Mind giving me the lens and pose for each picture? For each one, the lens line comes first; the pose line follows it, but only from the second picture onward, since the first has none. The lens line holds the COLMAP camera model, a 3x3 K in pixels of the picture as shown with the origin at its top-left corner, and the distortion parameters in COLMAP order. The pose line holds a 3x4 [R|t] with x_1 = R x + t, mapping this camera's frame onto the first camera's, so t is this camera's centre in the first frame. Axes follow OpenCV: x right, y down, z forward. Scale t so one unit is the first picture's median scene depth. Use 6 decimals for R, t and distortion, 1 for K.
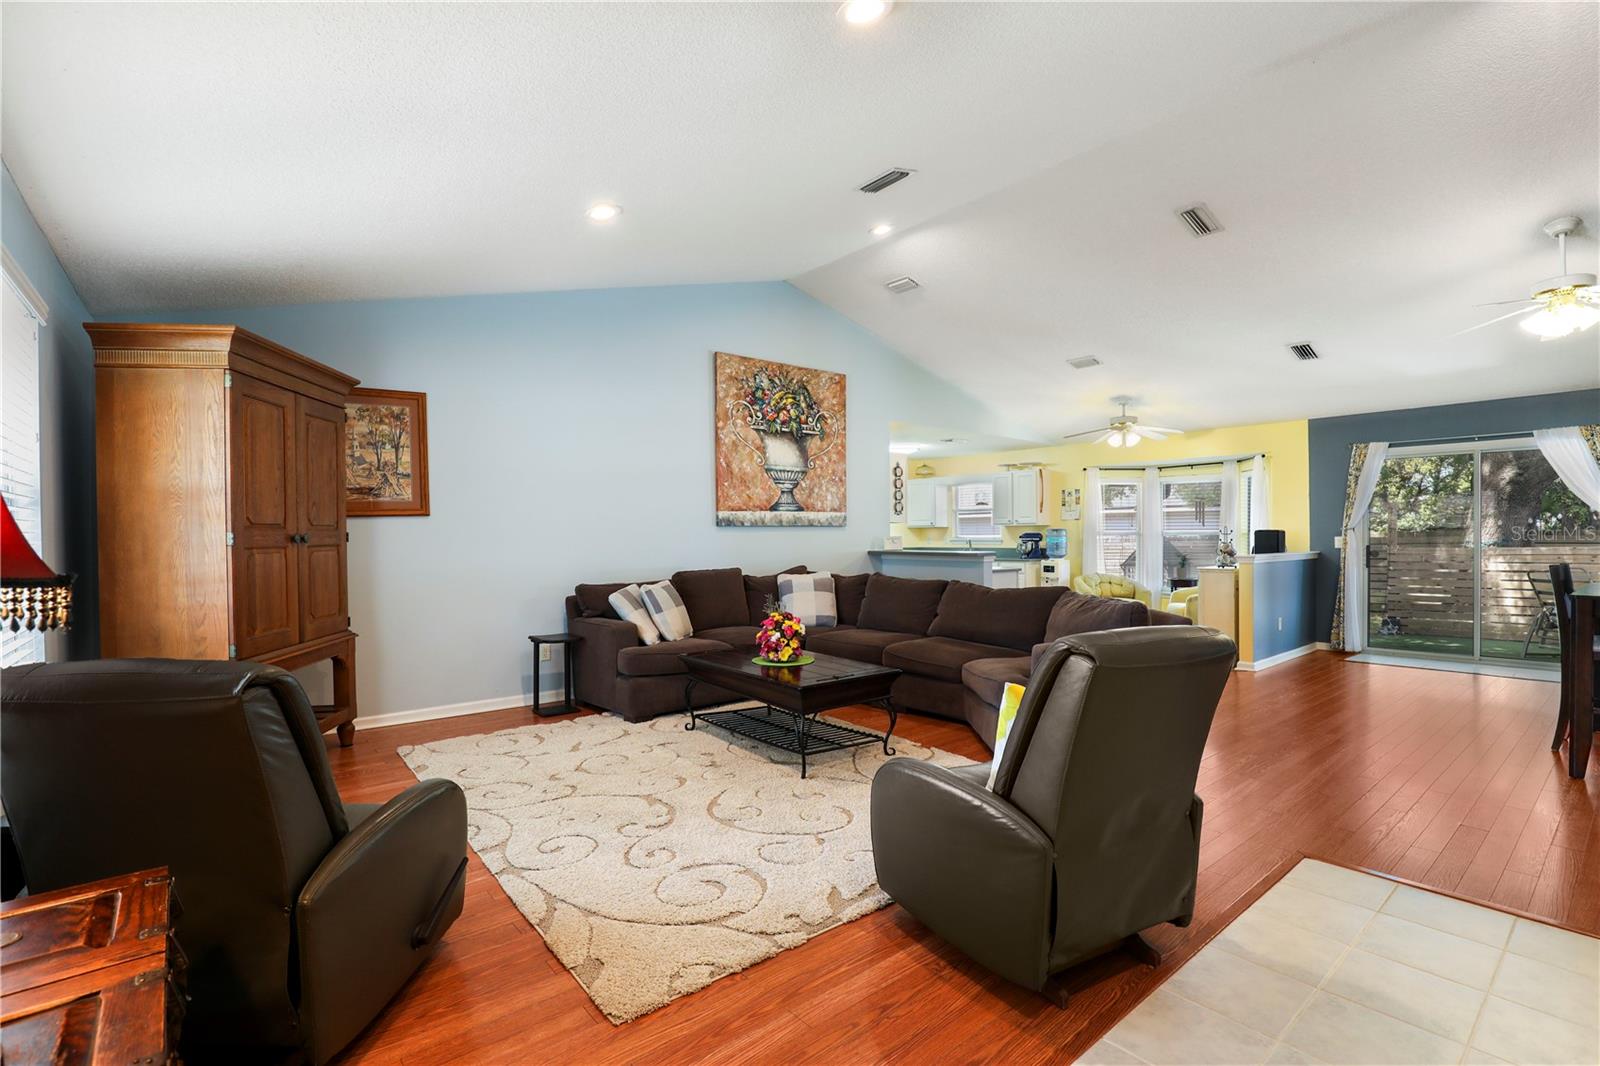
lens RADIAL K [[734.8, 0, 810.4], [0, 734.8, 542.1], [0, 0, 1]] dist [-0.034970, 0.006149]
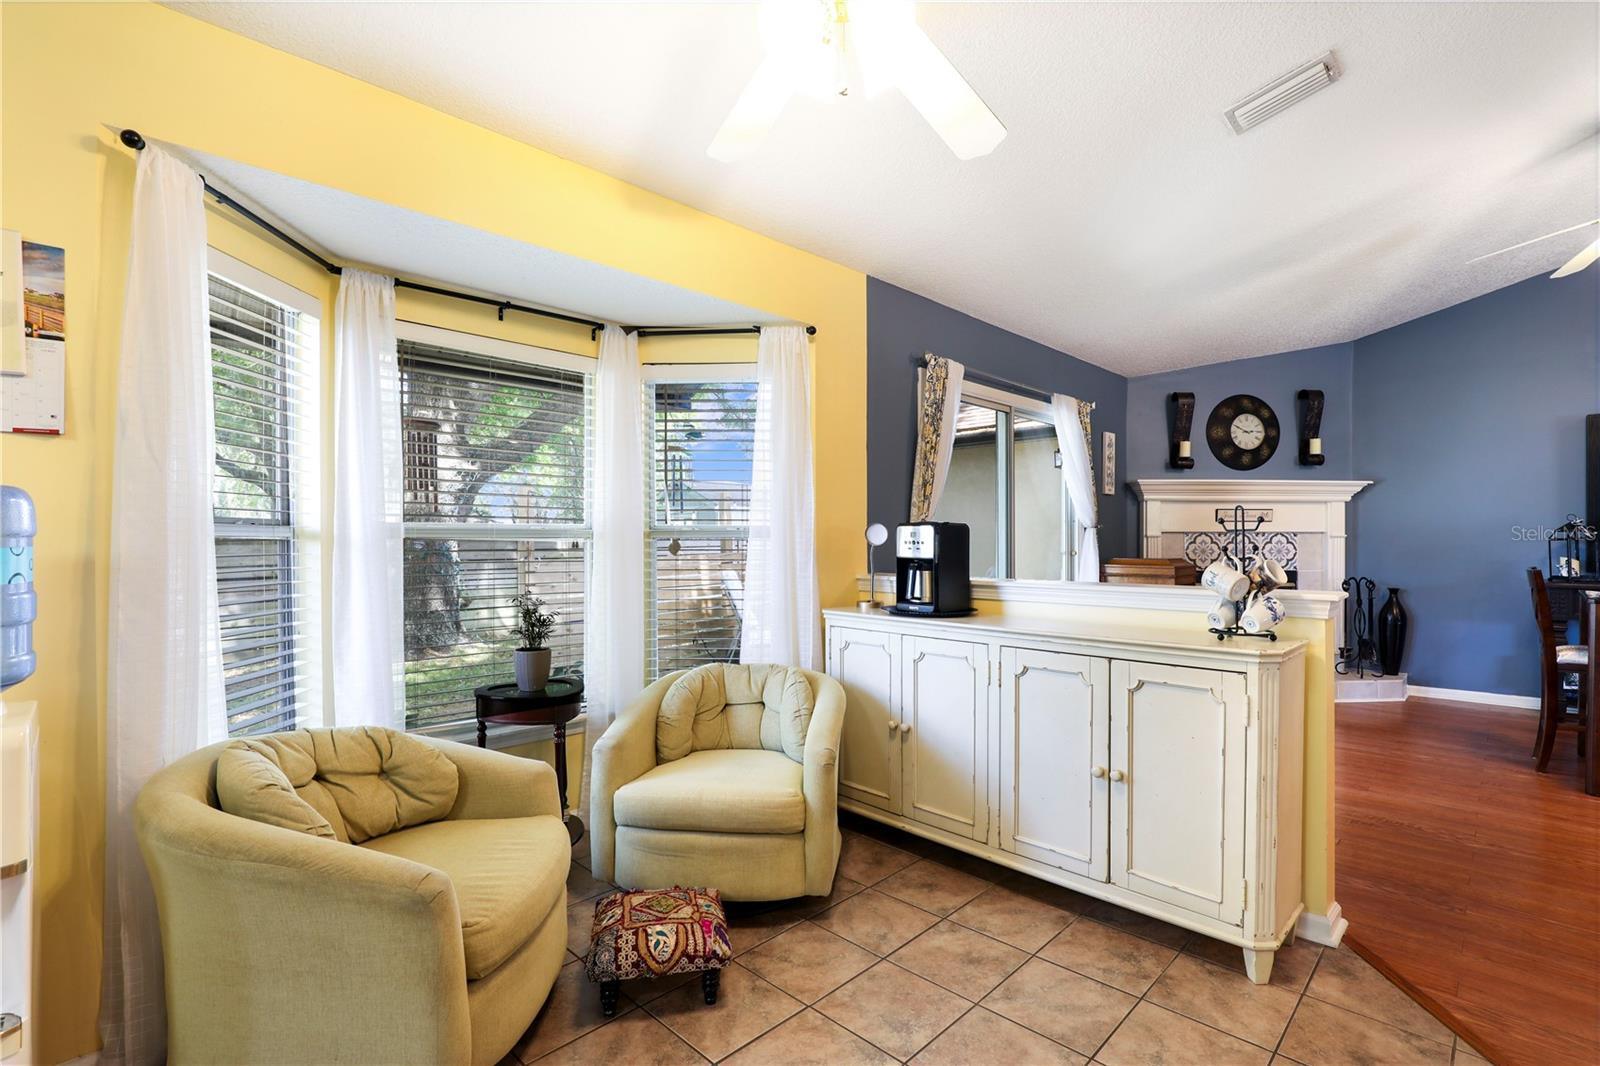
lens RADIAL K [[734.8, 0, 811.3], [0, 734.8, 542.5], [0, 0, 1]] dist [-0.034970, 0.006149]
pose [[-0.101347, -0.000138, 0.994851, 0.272153], [0.010387, 0.999945, 0.001197, -0.008031], [-0.994797, 0.010455, -0.101340, 1.186714]]
